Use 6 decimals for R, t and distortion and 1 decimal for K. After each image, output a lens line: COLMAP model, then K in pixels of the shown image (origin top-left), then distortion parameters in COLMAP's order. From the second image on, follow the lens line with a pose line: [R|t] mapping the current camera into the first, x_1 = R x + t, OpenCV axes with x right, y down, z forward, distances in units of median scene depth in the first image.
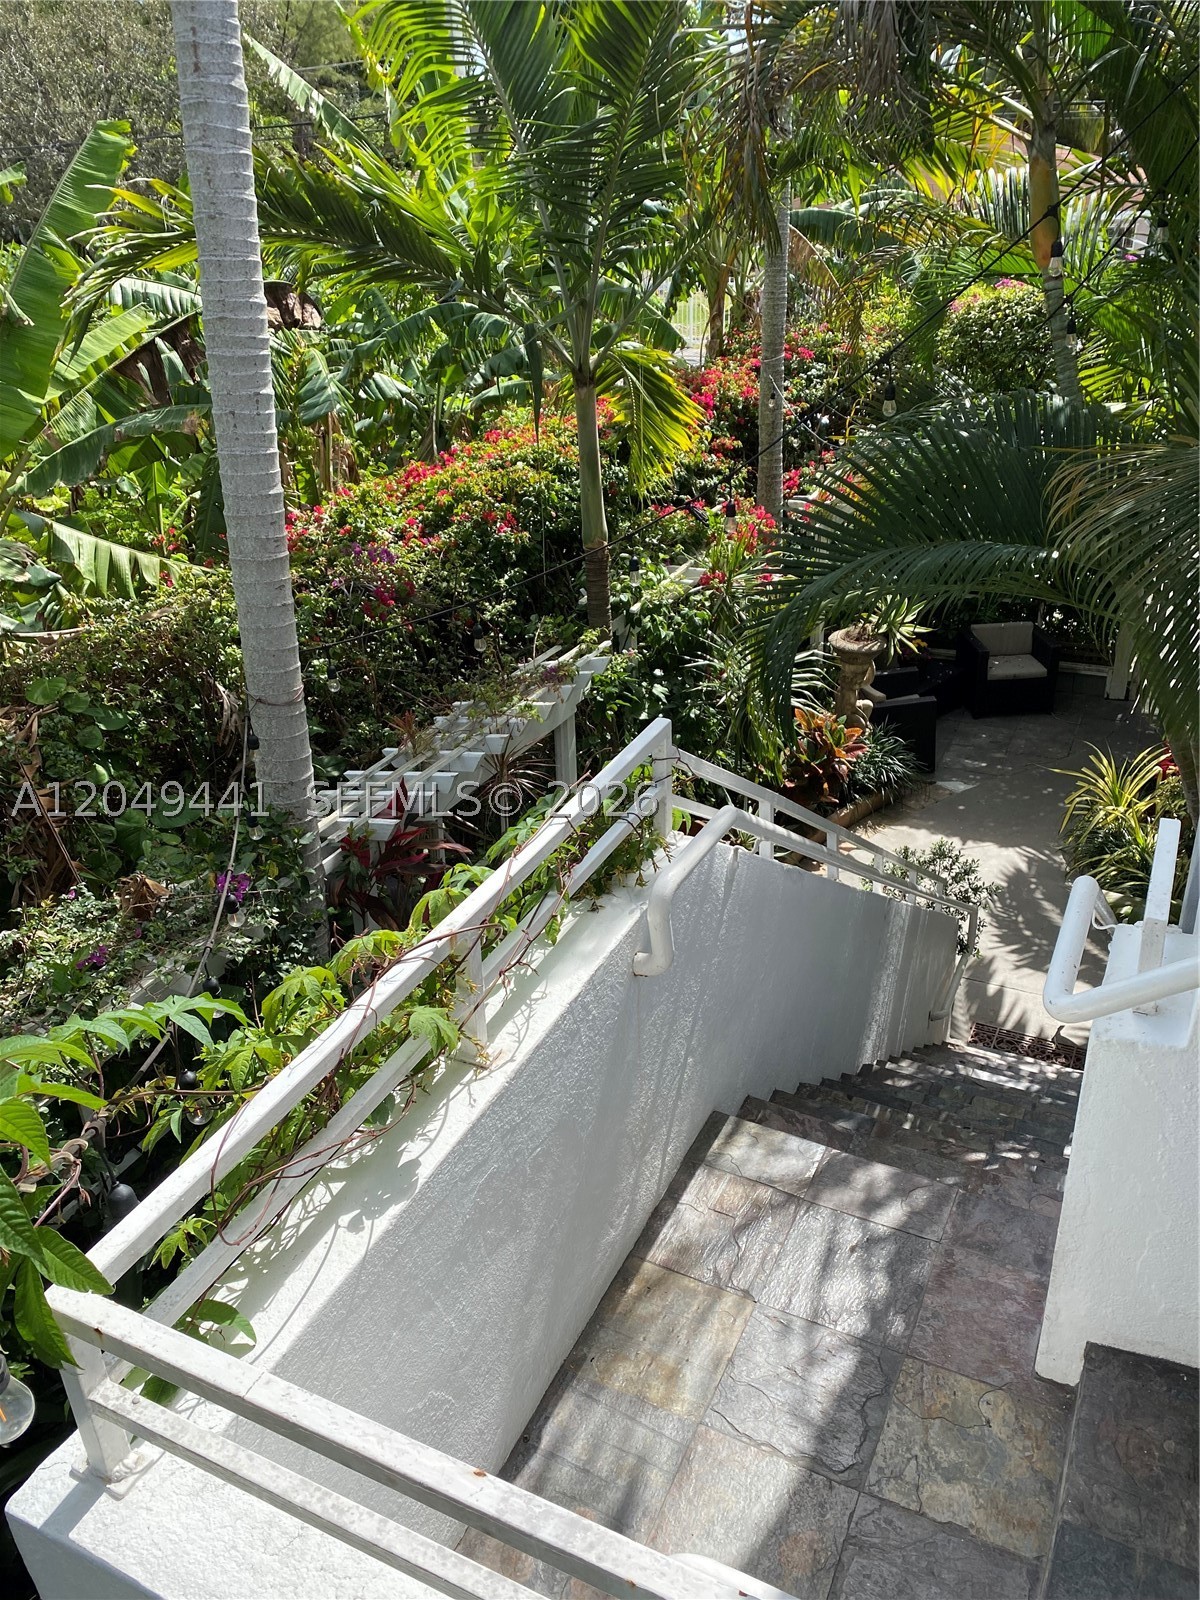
lens RADIAL K [[1194.3, 0, 592.8], [0, 1194.3, 803.8], [0, 0, 1]] dist [0.057904, -0.005291]
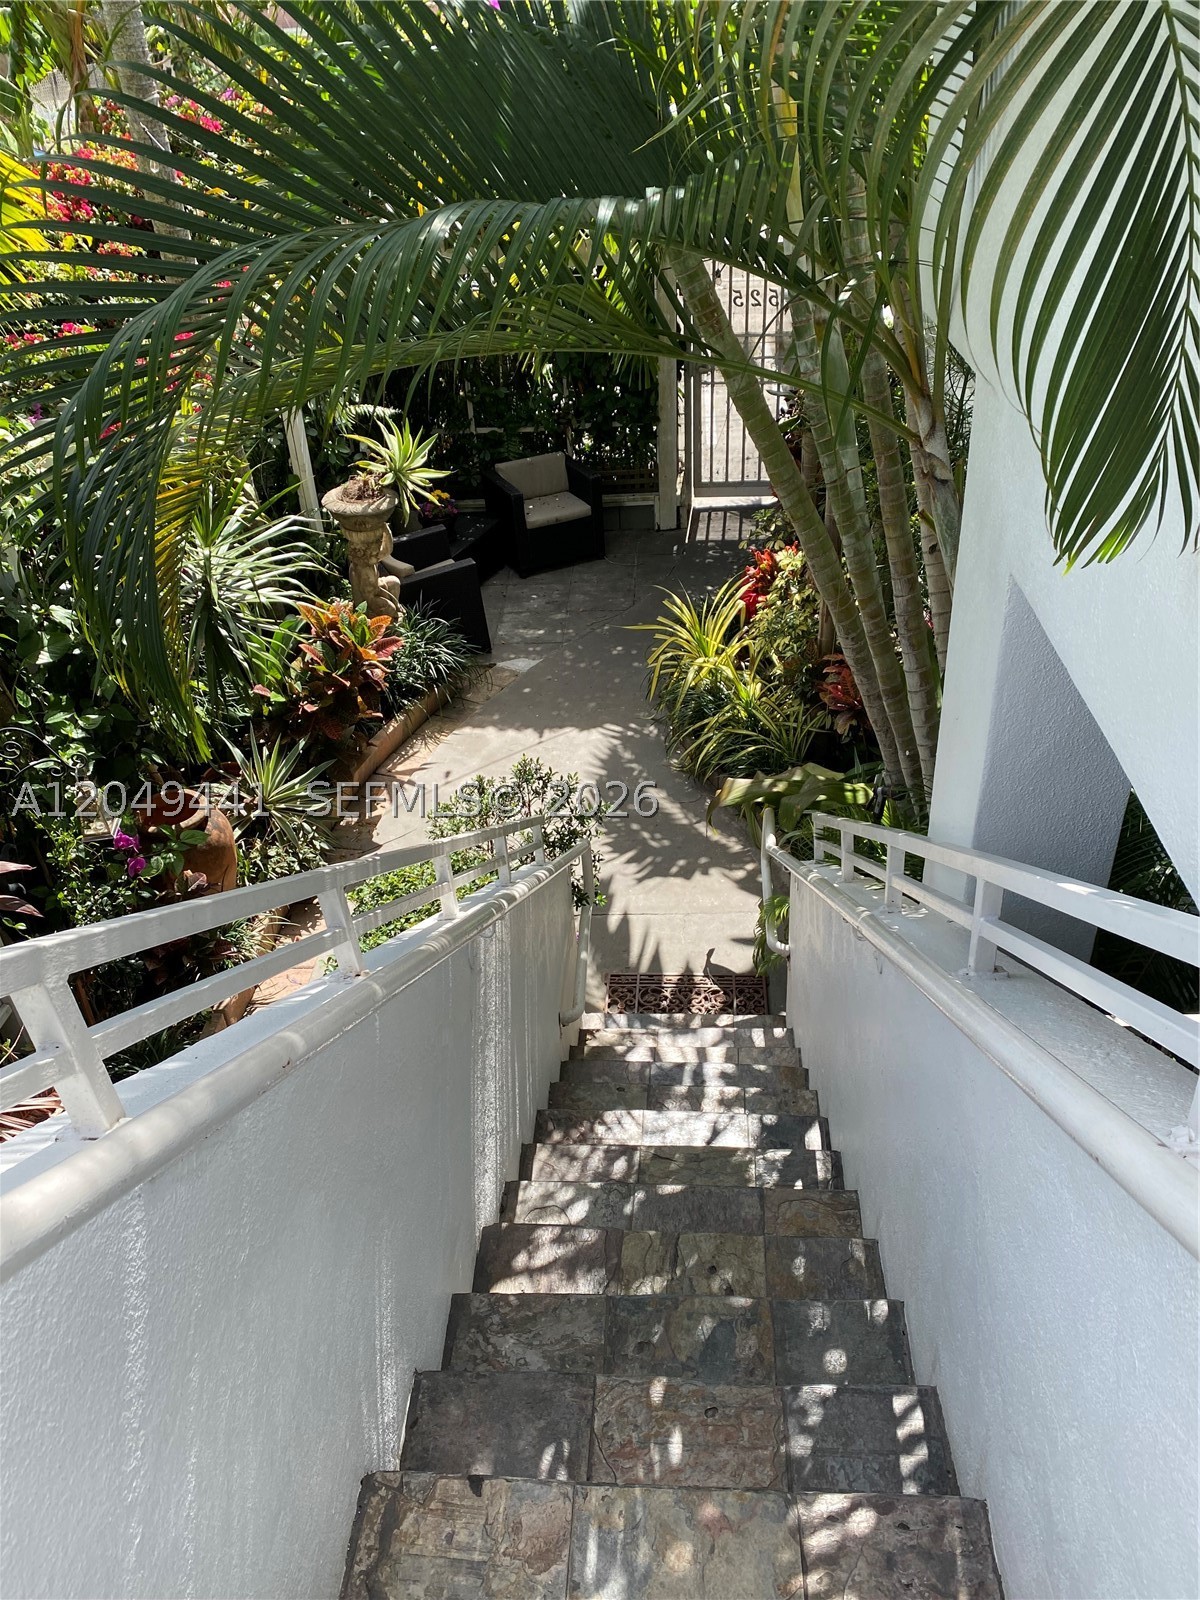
lens RADIAL K [[1194.3, 0, 602.1], [0, 1194.3, 804.8], [0, 0, 1]] dist [0.057904, -0.005291]
pose [[0.915225, -0.227693, 0.332445, 0.064973], [0.193762, 0.972080, 0.132353, -0.019737], [-0.353299, -0.056717, 0.933789, 0.228107]]
